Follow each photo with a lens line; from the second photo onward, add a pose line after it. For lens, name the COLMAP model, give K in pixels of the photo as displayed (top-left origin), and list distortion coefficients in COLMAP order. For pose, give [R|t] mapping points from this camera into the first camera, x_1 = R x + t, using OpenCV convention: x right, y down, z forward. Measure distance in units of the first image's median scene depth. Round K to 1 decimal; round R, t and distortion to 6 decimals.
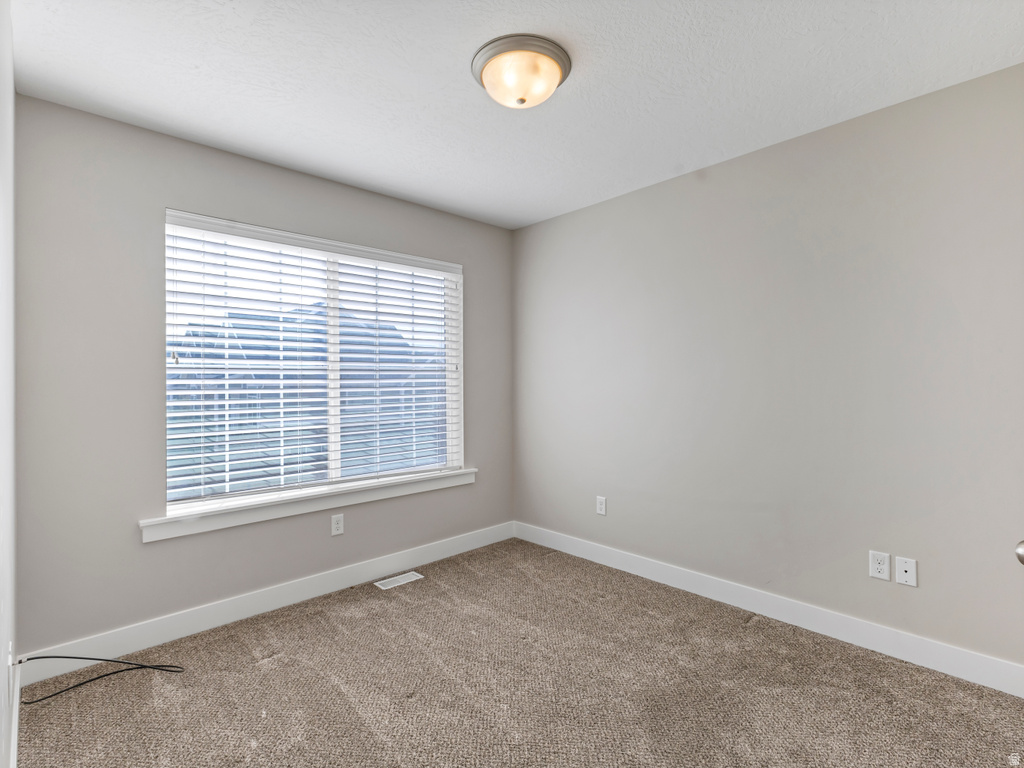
lens RADIAL K [[503.8, 0, 513.2], [0, 503.8, 382.8], [0, 0, 1]] dist [0.009055, -0.000536]
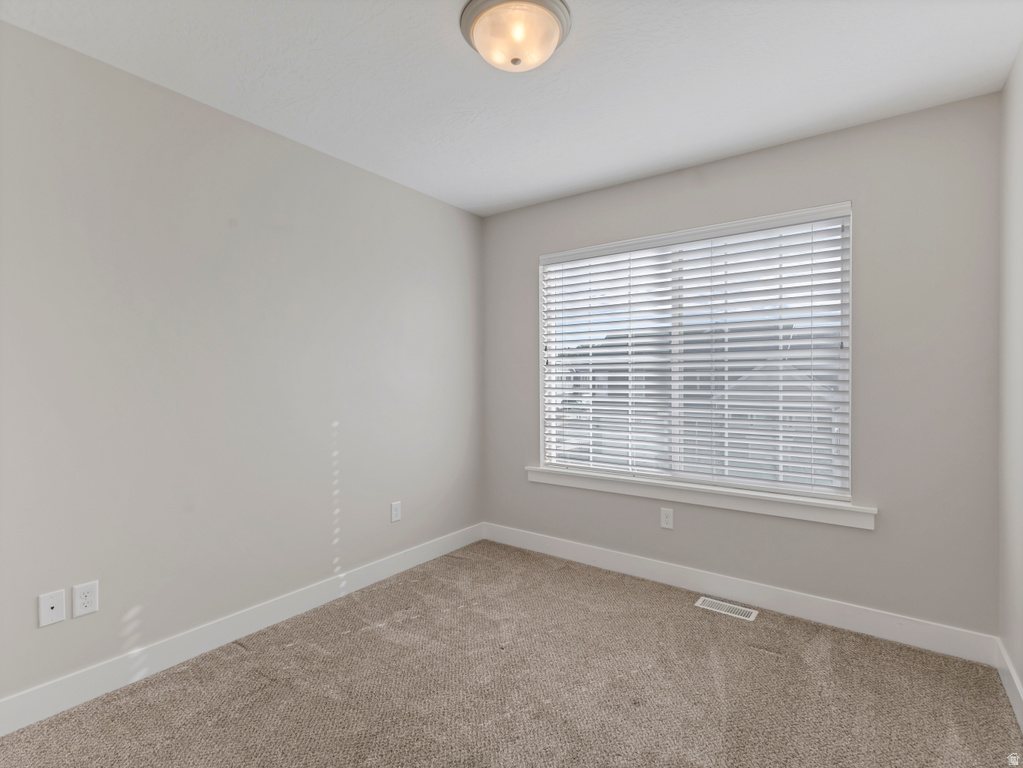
lens RADIAL K [[503.3, 0, 512.7], [0, 503.3, 382.8], [0, 0, 1]] dist [0.009055, -0.000536]
pose [[0.185632, 0.017284, -0.982467, 0.568231], [0.004809, 0.999817, 0.018498, -0.005942], [0.982608, -0.008159, 0.185514, 0.520678]]
